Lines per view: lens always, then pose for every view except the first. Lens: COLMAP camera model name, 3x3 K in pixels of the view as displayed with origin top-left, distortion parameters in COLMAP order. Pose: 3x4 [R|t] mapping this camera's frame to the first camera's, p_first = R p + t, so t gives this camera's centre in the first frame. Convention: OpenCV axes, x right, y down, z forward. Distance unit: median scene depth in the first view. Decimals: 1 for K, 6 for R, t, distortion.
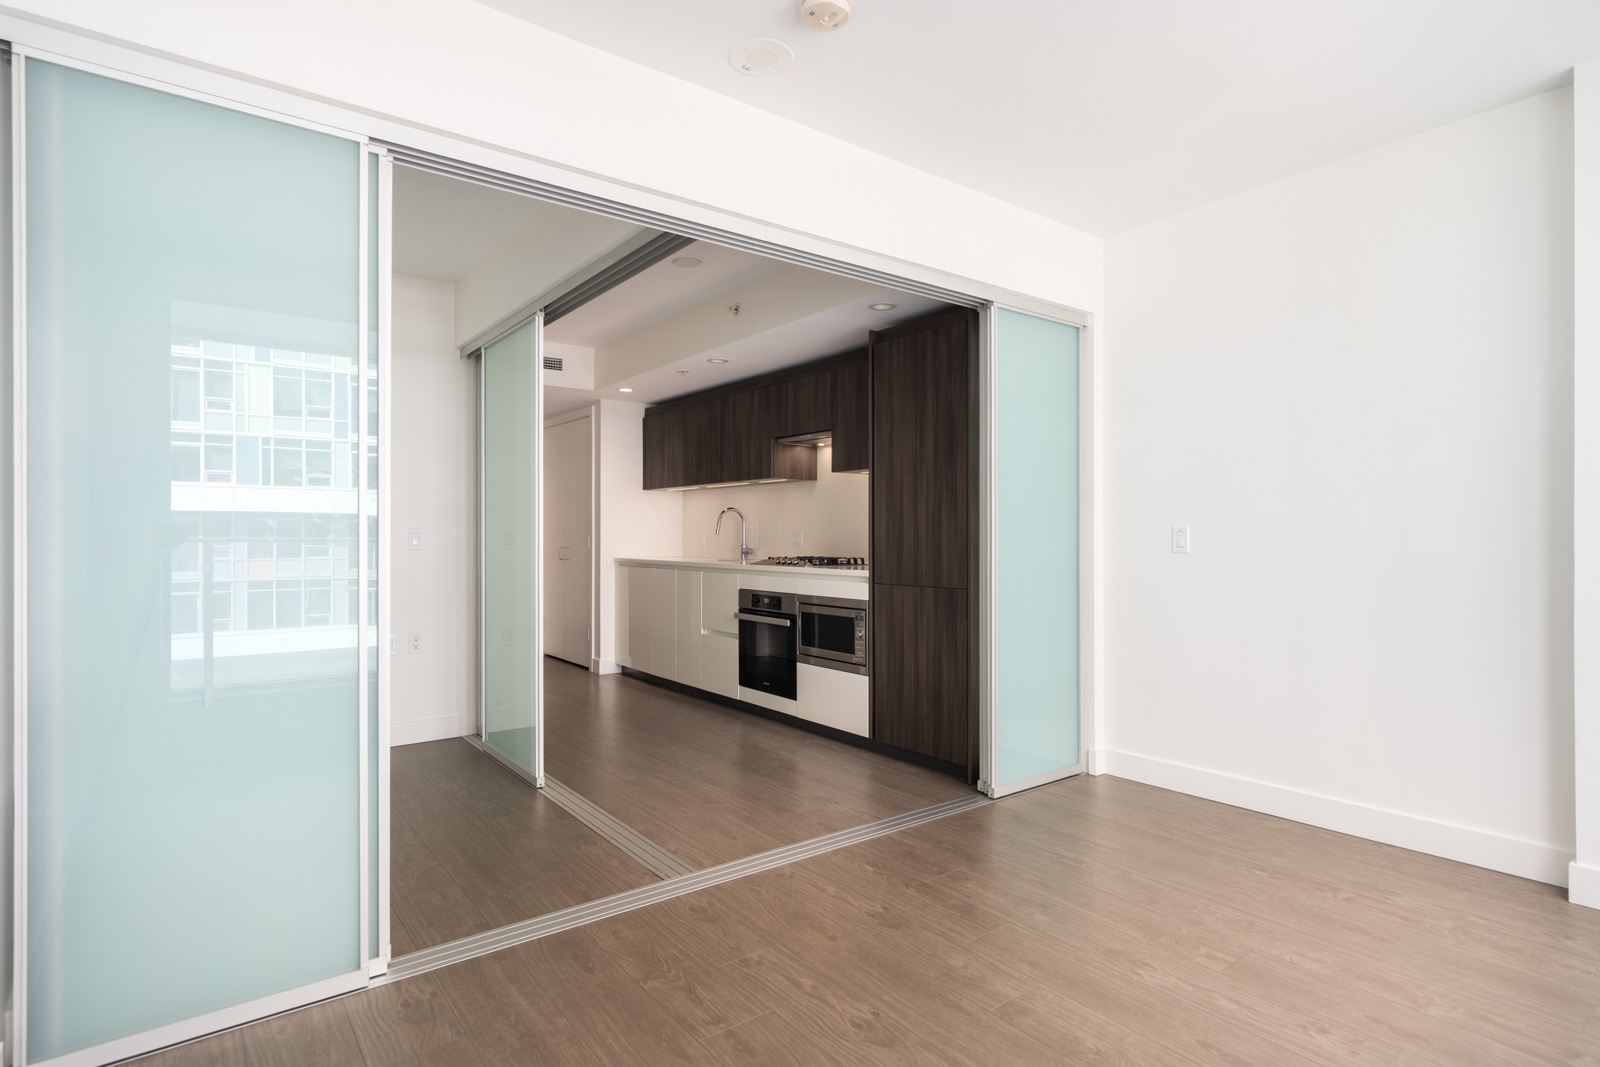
lens RADIAL K [[840.9, 0, 780.9], [0, 840.9, 542.3], [0, 0, 1]] dist [0.003158, -0.000756]
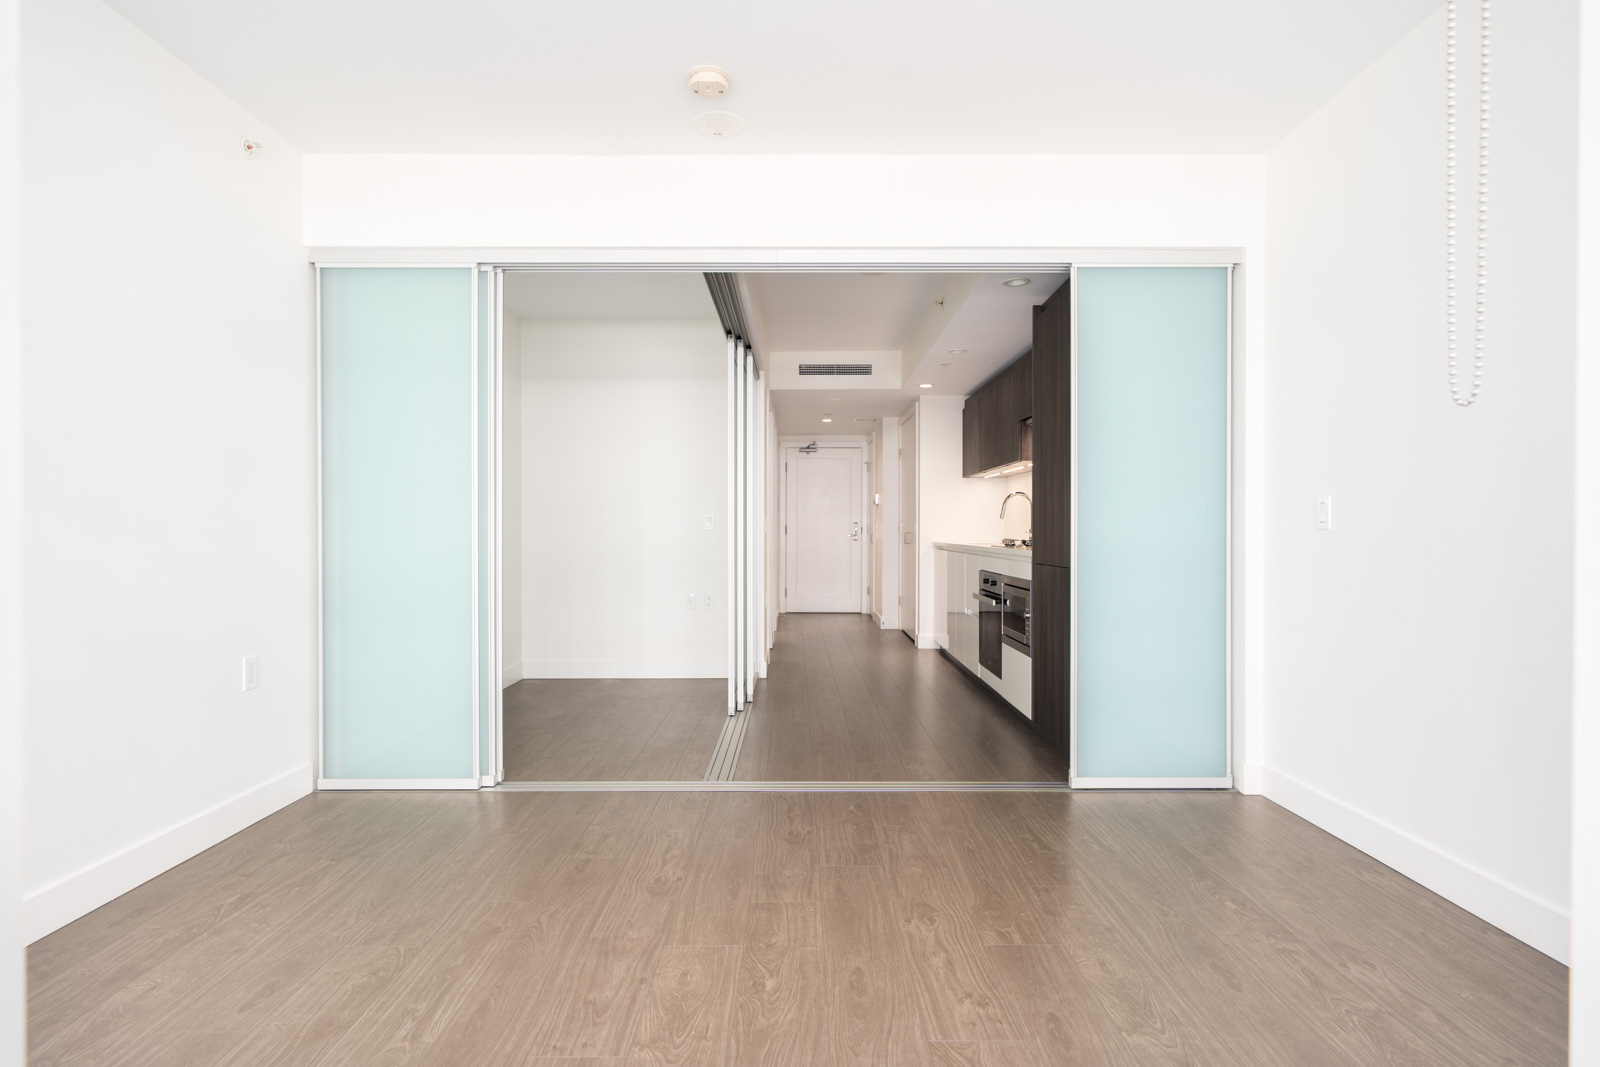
lens RADIAL K [[840.9, 0, 774.3], [0, 840.9, 537.2], [0, 0, 1]] dist [0.003158, -0.000756]
pose [[0.789664, 0.007282, -0.613496, 0.465579], [-0.007059, 0.999971, 0.002784, 0.017754], [0.613499, 0.002132, 0.789693, 0.037828]]
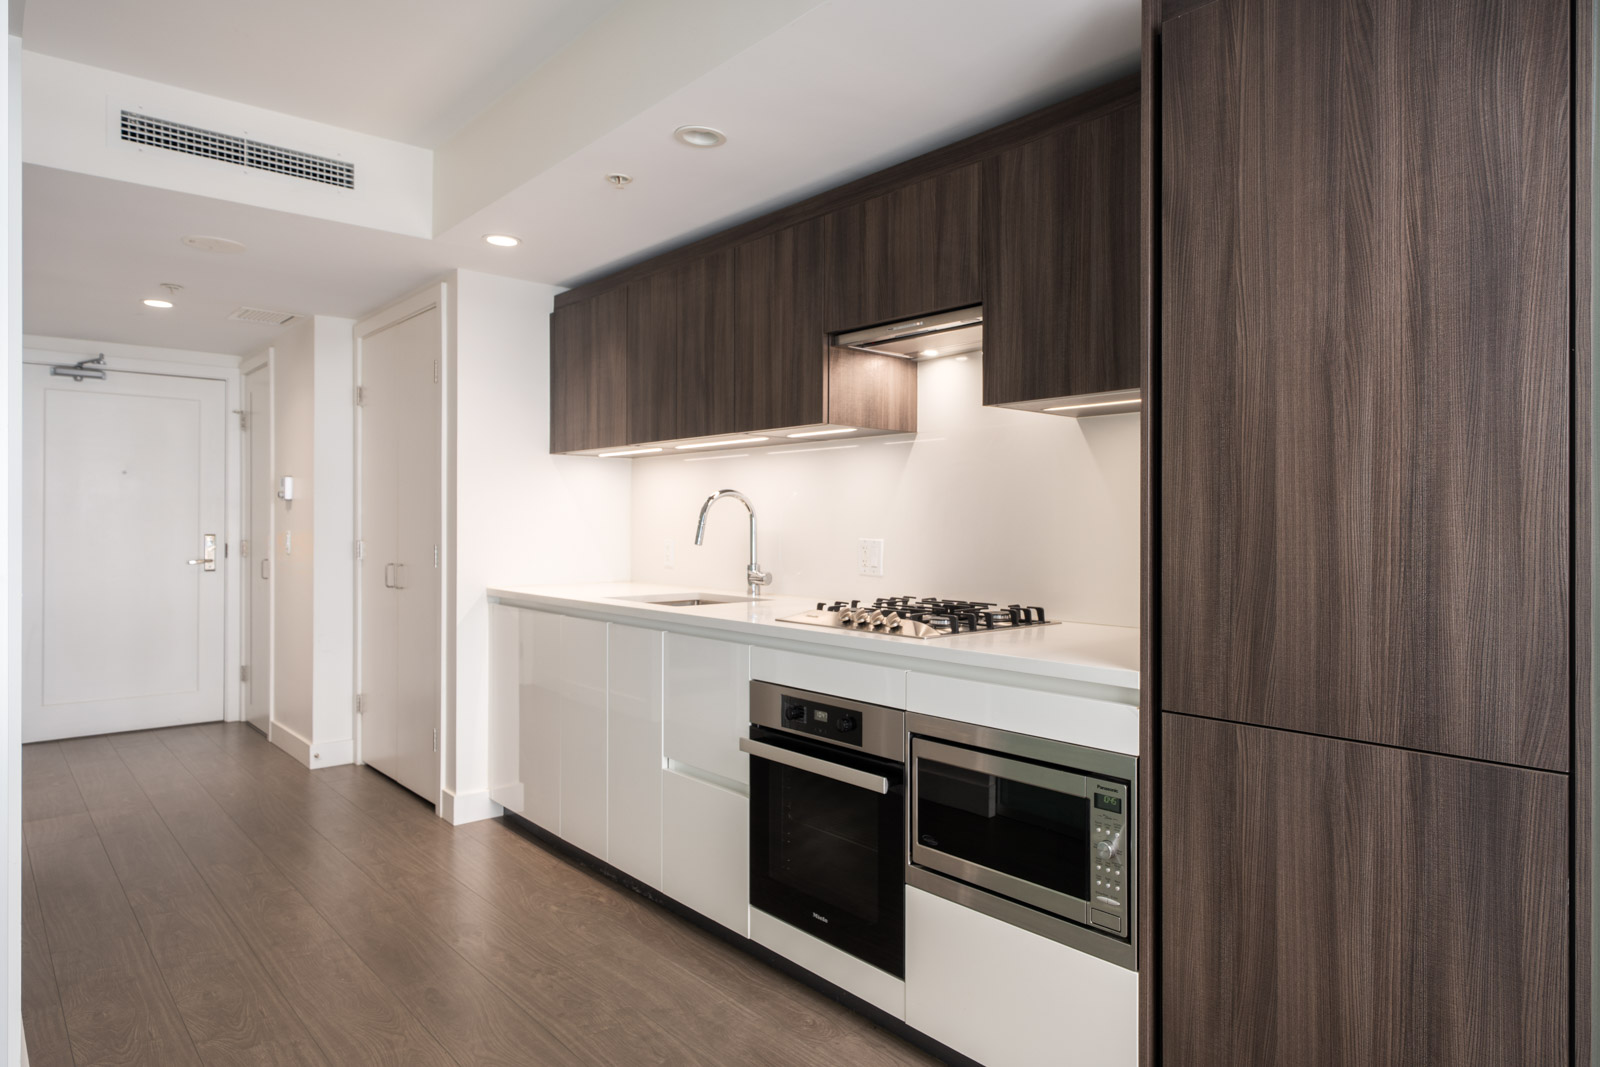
lens RADIAL K [[1000.9, 0, 881.1], [0, 1000.9, 522.0], [0, 0, 1]] dist [0.005632, -0.003299]
pose [[0.993817, 0.001078, 0.111024, -0.049173], [-0.000348, 0.999978, -0.006588, -0.025809], [-0.111029, 0.006509, 0.993796, 0.590088]]
